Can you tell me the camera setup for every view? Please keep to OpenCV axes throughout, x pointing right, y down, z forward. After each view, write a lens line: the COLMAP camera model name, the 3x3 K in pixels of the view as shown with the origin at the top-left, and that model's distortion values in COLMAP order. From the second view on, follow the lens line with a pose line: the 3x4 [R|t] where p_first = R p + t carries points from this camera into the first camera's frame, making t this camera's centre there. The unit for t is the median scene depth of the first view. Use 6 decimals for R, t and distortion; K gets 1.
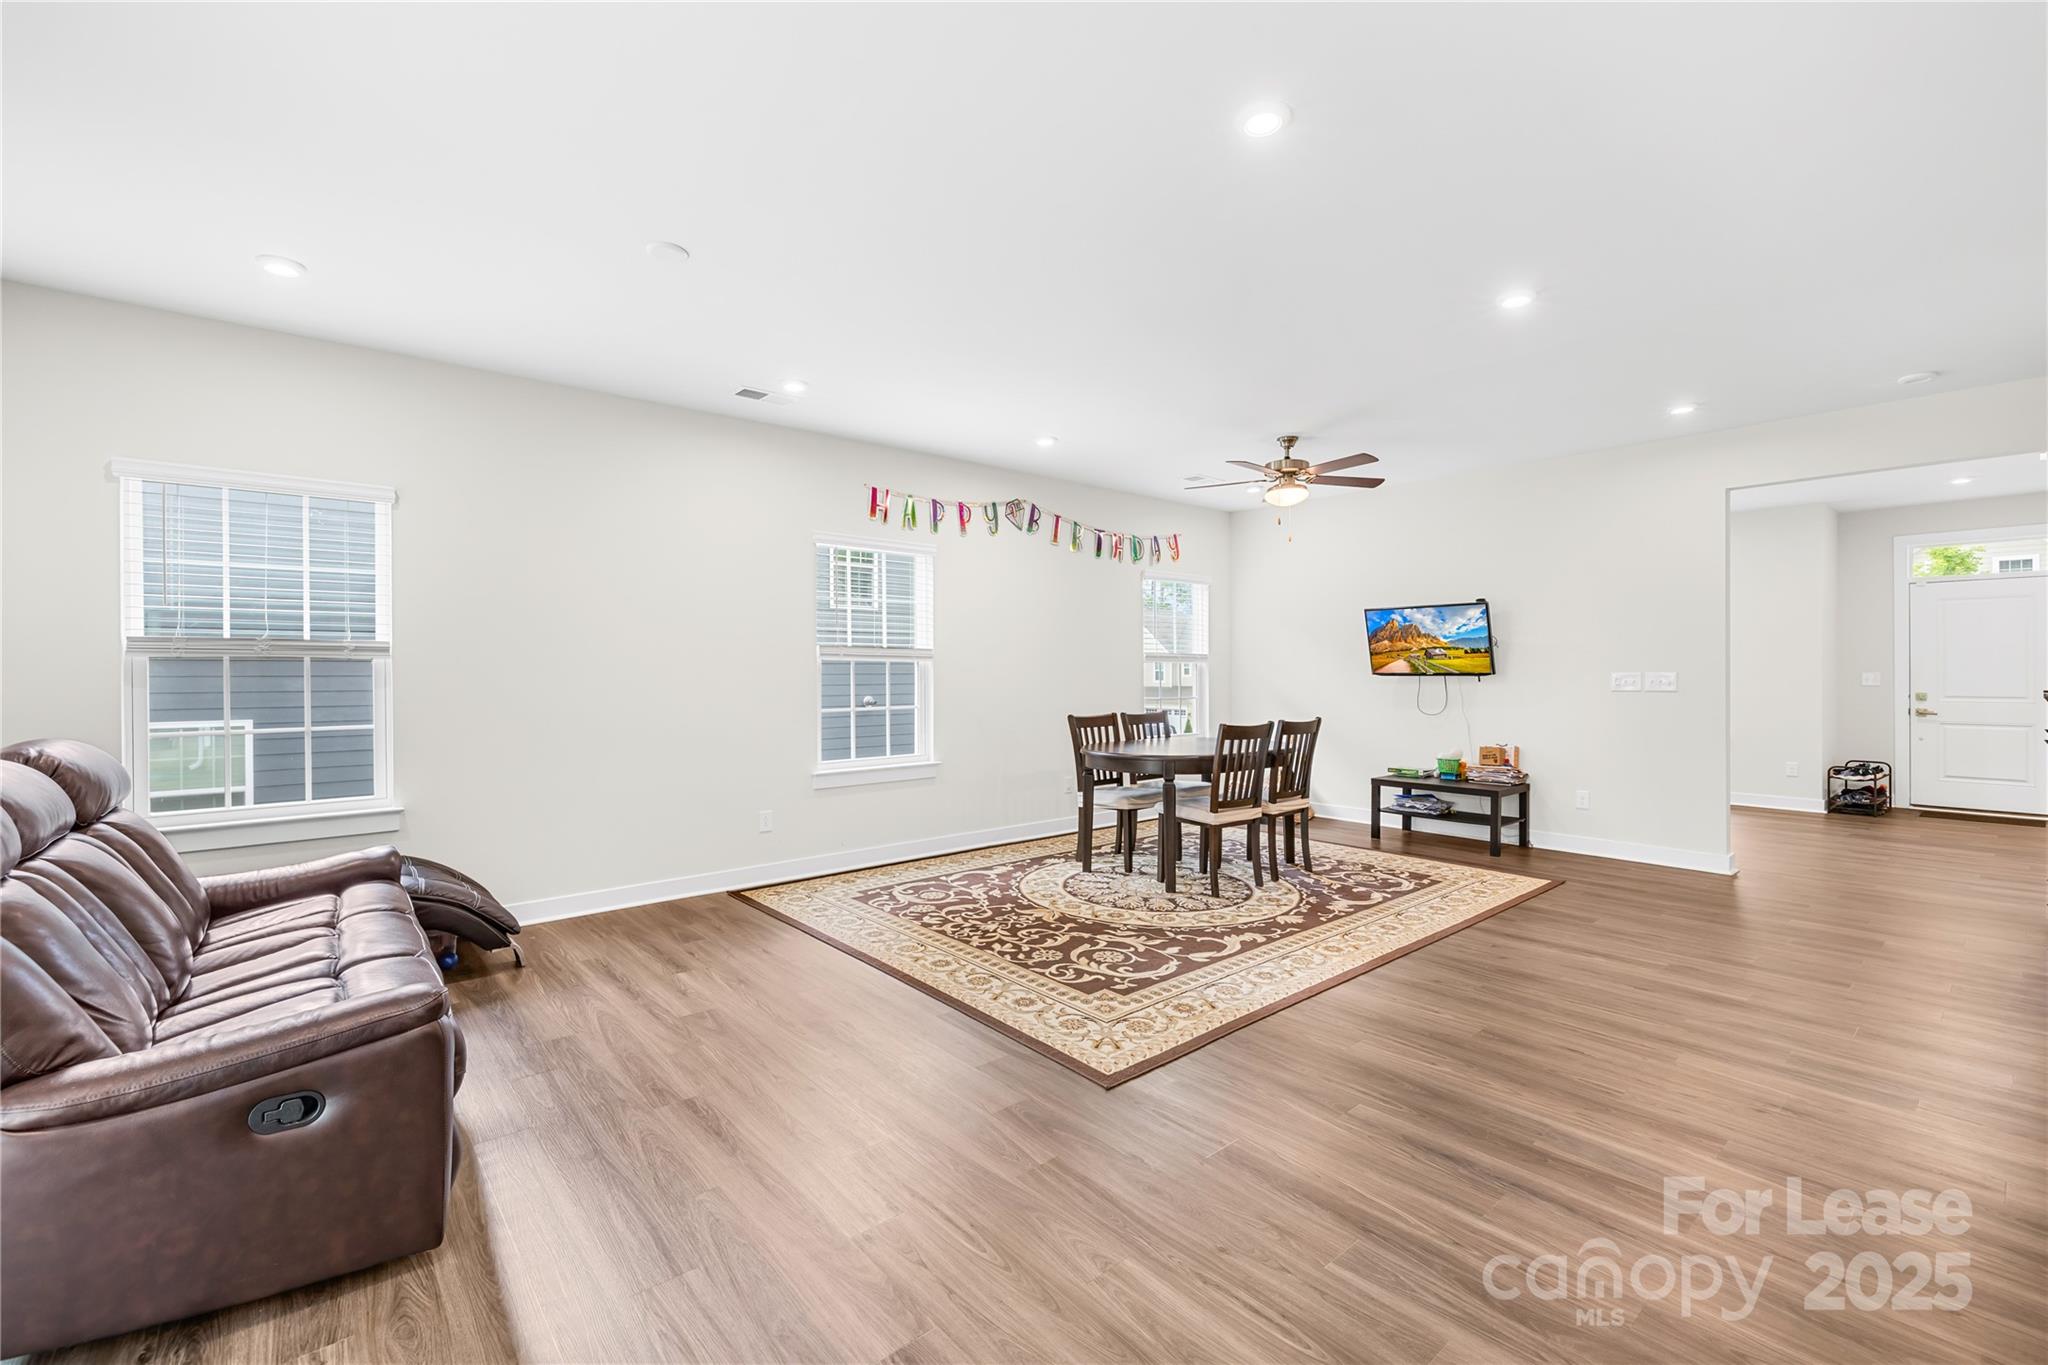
lens RADIAL K [[868.4, 0, 1012.4], [0, 868.4, 673.9], [0, 0, 1]] dist [-0.001587, -0.000210]
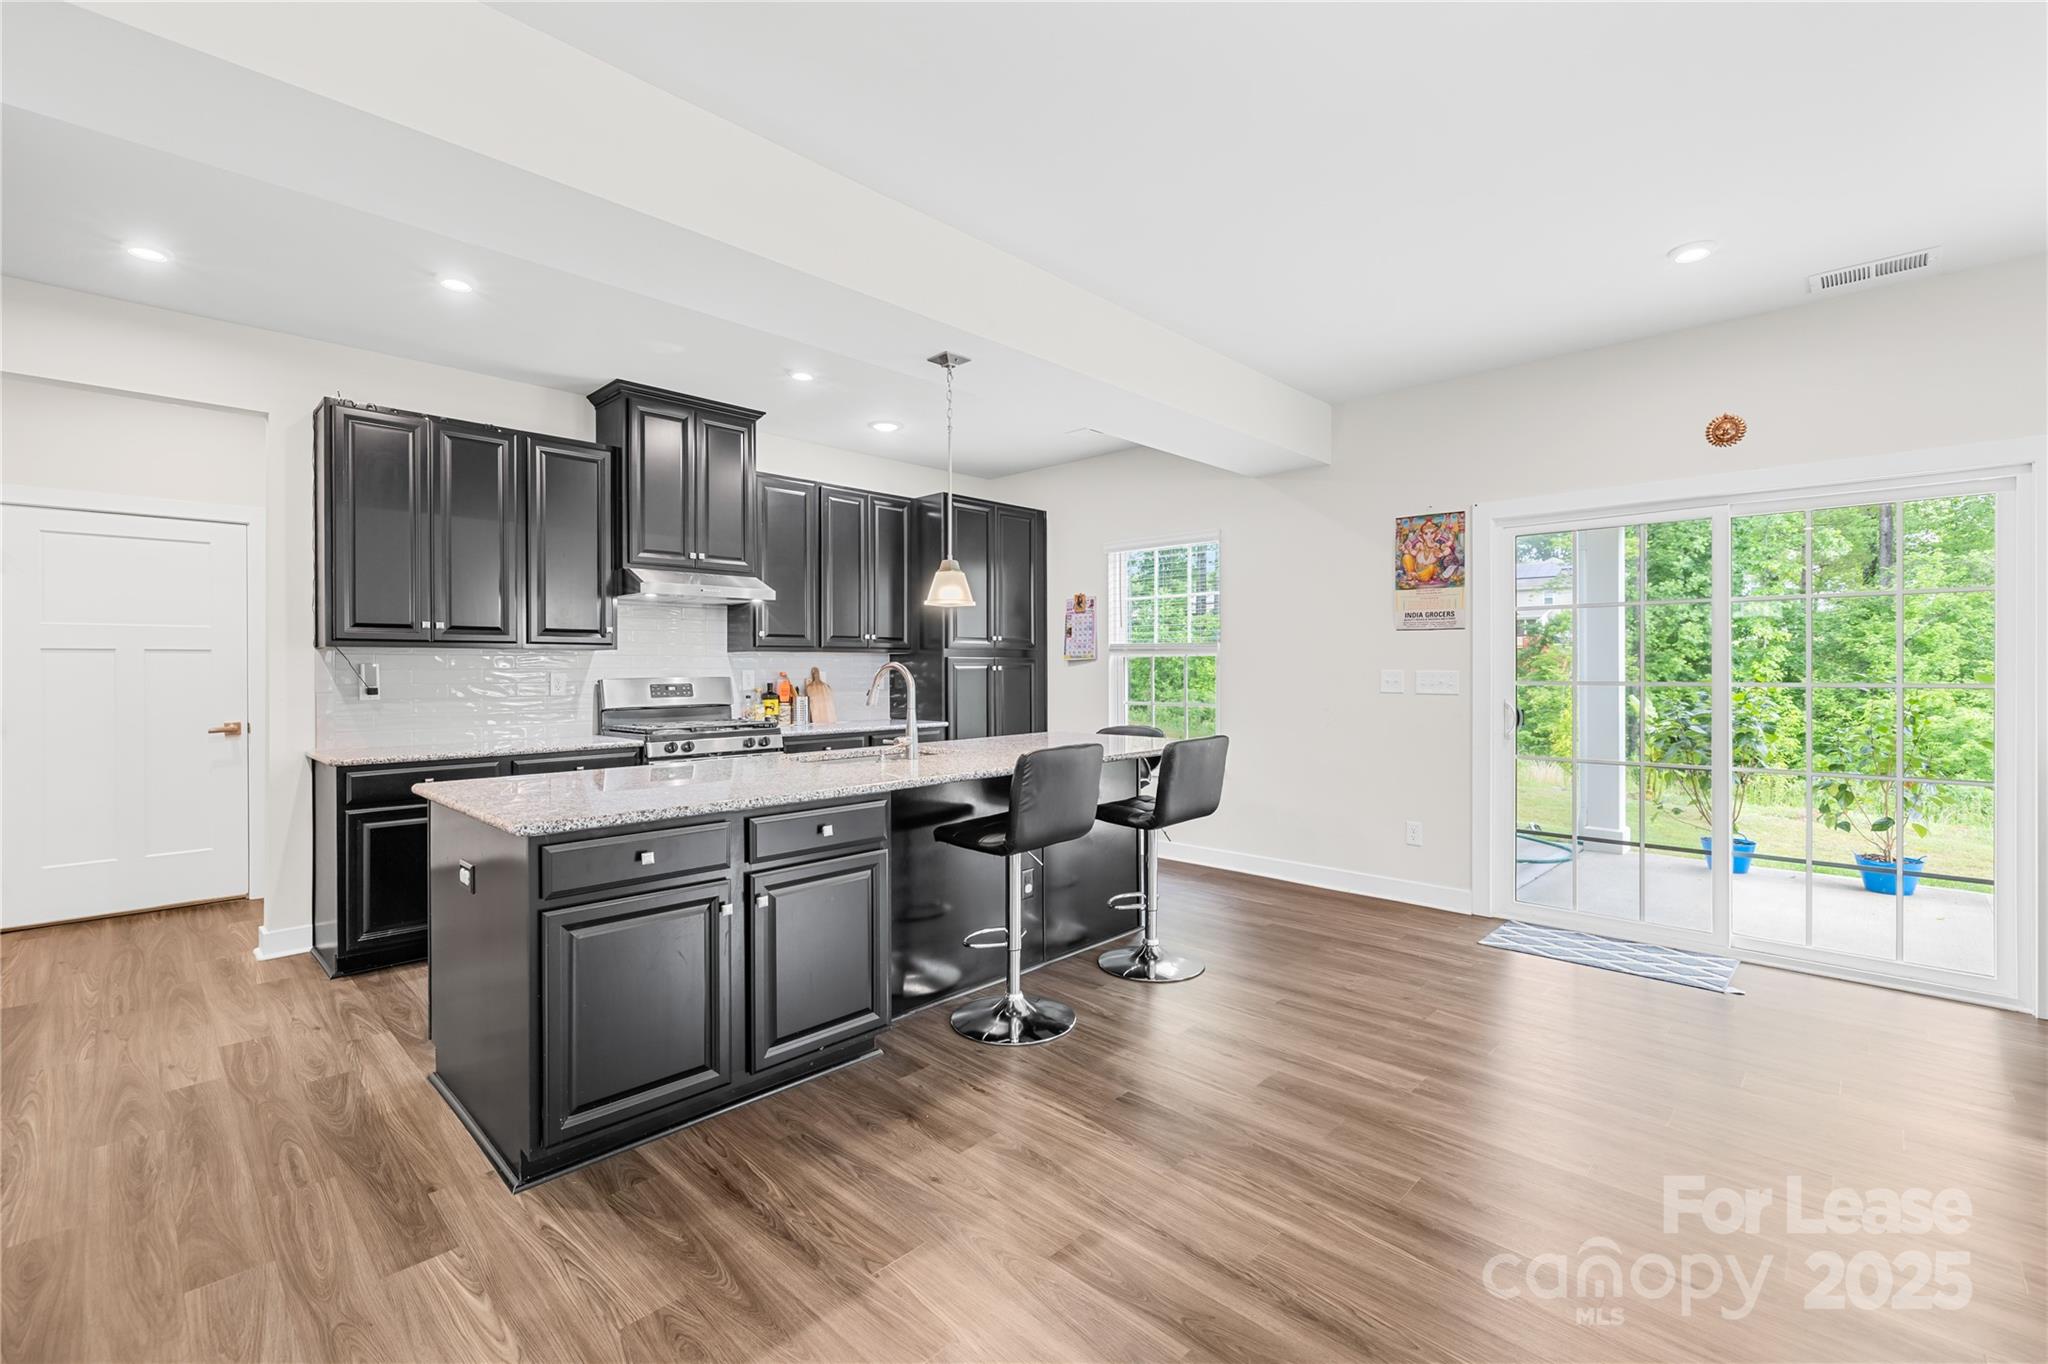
lens RADIAL K [[883.0, 0, 1019.6], [0, 883.0, 671.9], [0, 0, 1]] dist [-0.001125, -0.000258]
pose [[-0.995042, 0.005174, -0.099319, 0.417102], [0.004073, 0.999928, 0.011277, -0.005500], [0.099370, 0.010817, -0.994992, 0.875001]]
